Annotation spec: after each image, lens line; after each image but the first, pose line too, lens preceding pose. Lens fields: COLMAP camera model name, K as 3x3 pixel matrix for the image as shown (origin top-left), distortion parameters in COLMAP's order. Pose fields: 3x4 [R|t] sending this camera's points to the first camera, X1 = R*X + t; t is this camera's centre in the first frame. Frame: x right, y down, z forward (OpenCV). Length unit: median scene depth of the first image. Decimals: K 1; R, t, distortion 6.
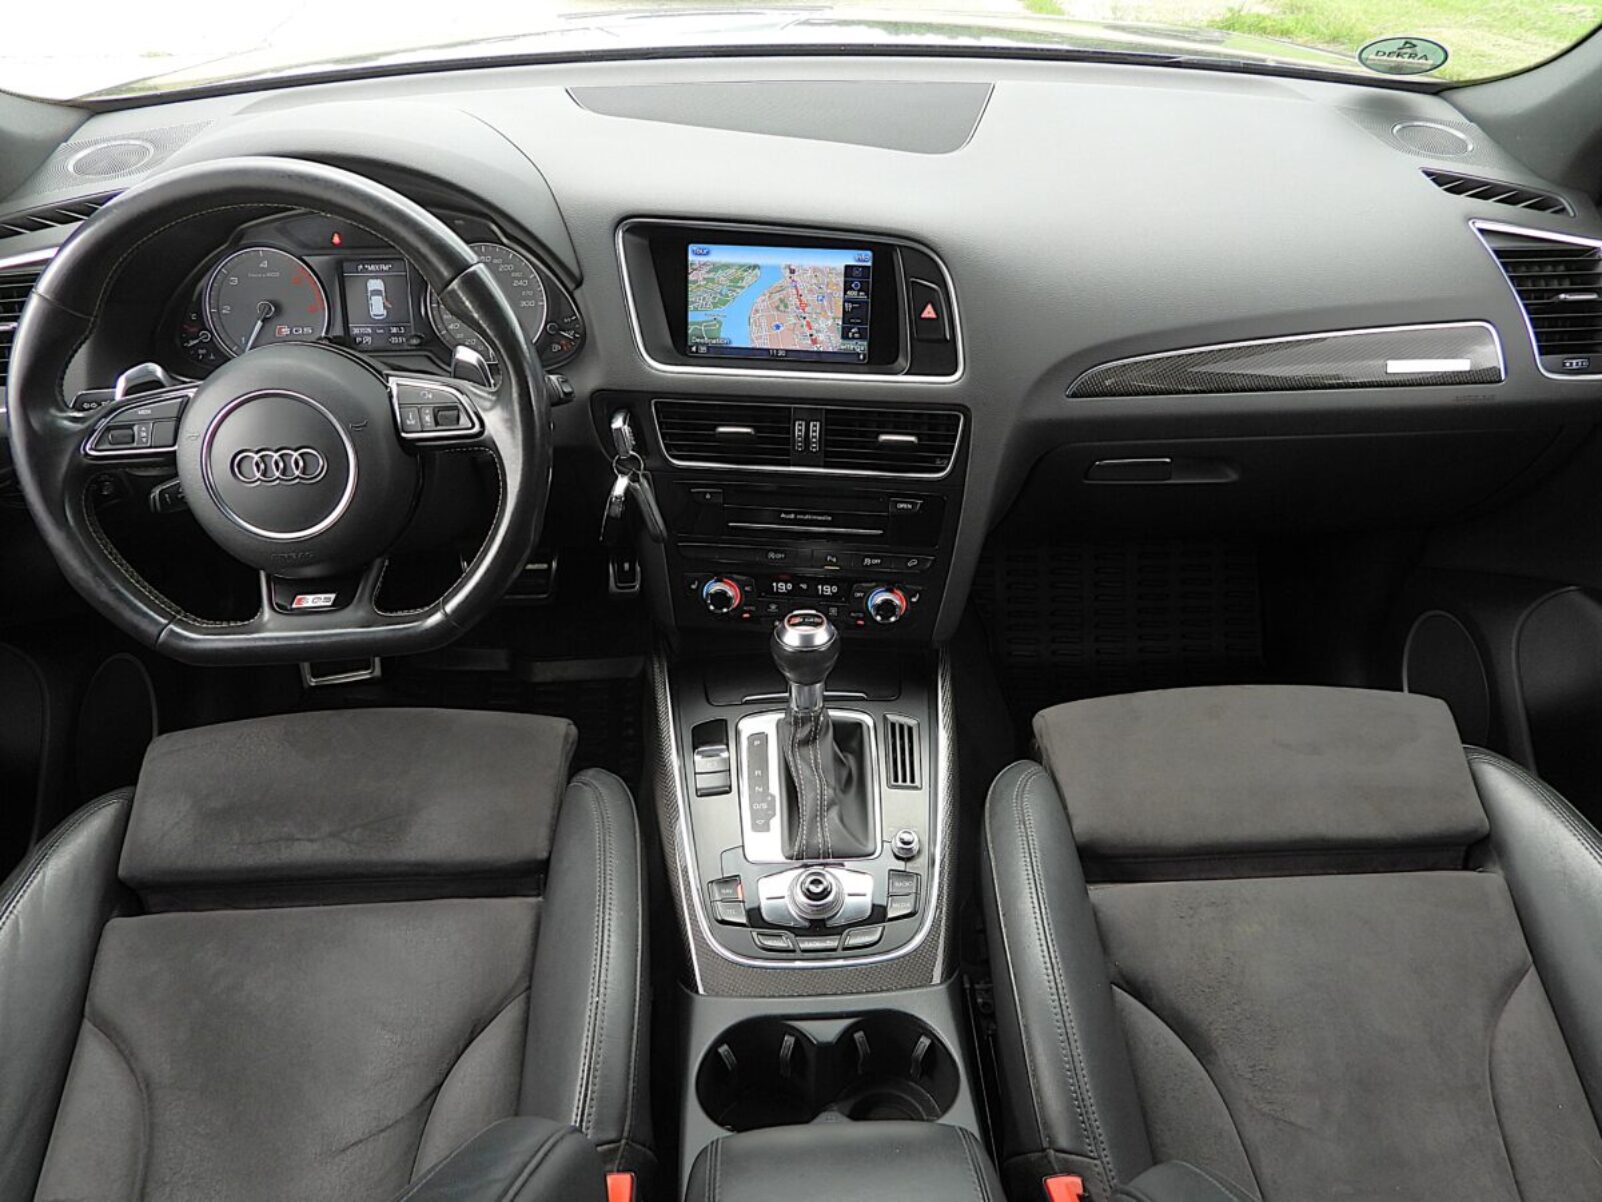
lens RADIAL K [[1121.1, 0, 803.4], [0, 1121.1, 599.4], [0, 0, 1]] dist [-0.018266, 0.003690]
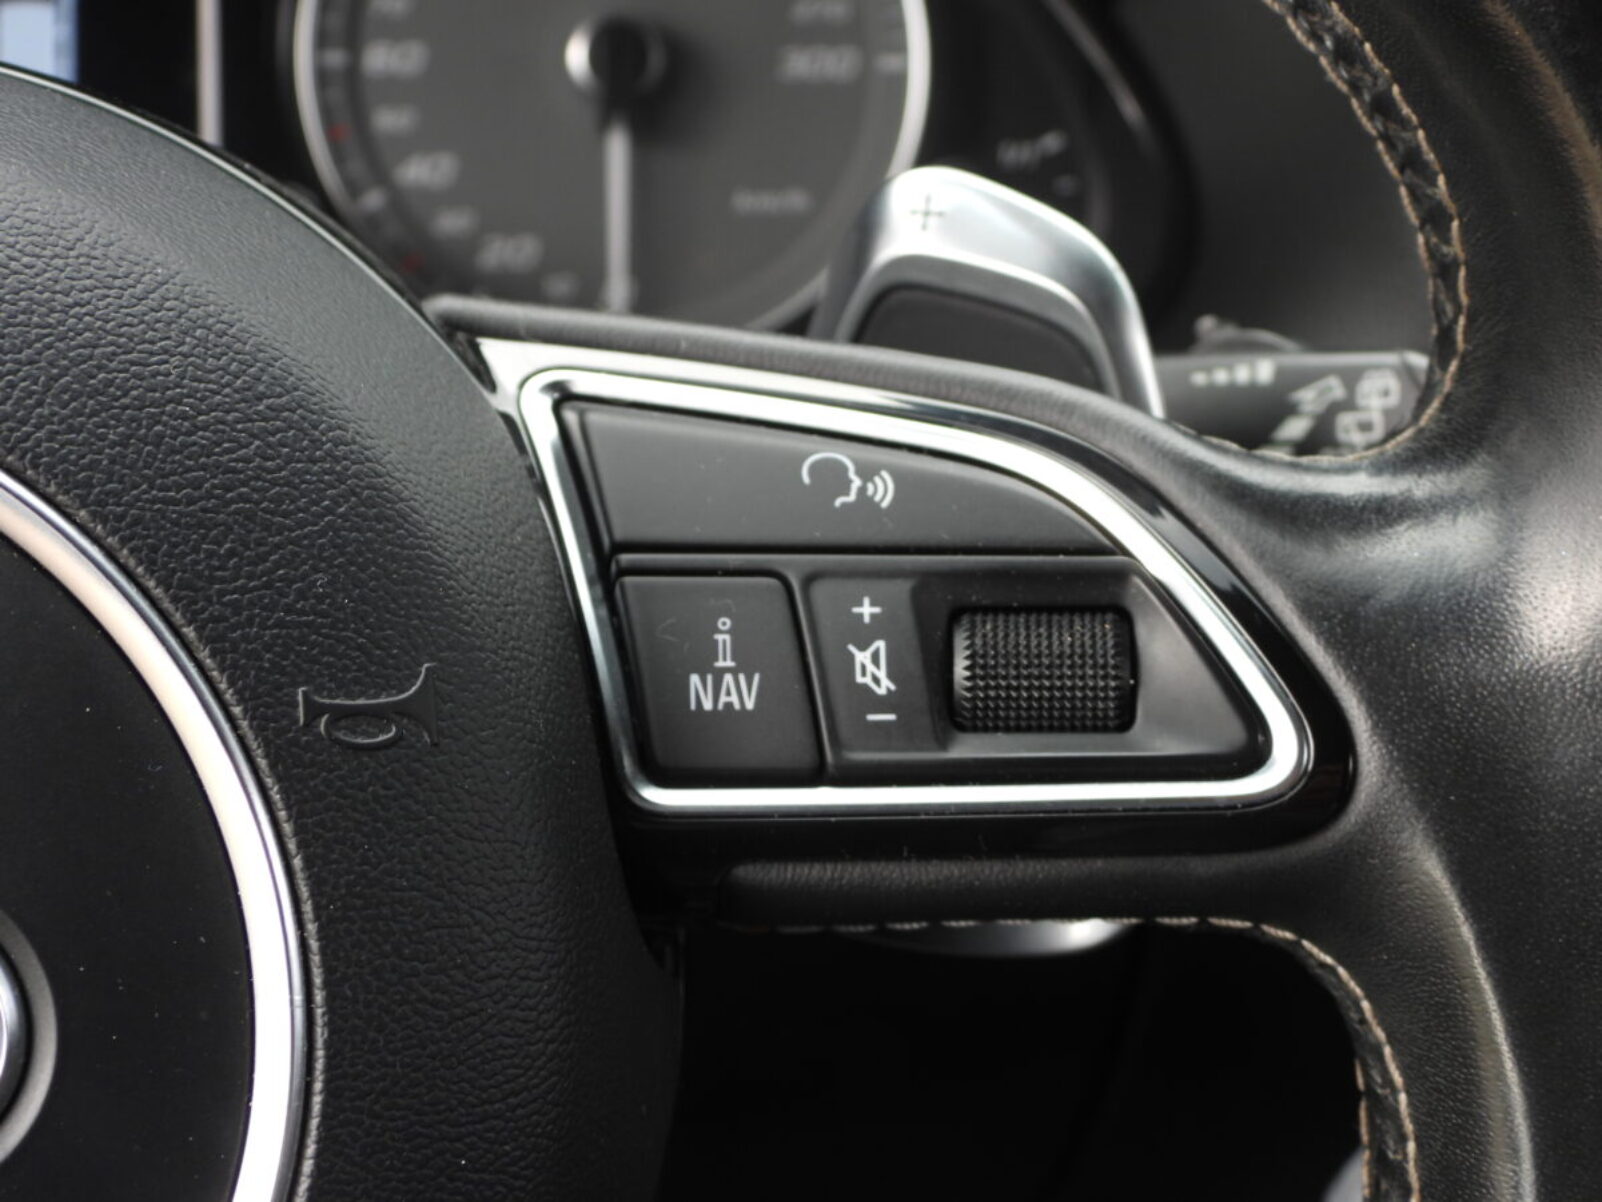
lens RADIAL K [[2684.1, 0, 797.2], [0, 2684.1, 601.4], [0, 0, 1]] dist [0.056563, 0.000000]
pose [[0.994344, 0.029343, 0.102072, -0.319174], [-0.010150, 0.982932, -0.183690, -0.098270], [-0.105720, 0.181615, 0.977670, 0.610168]]
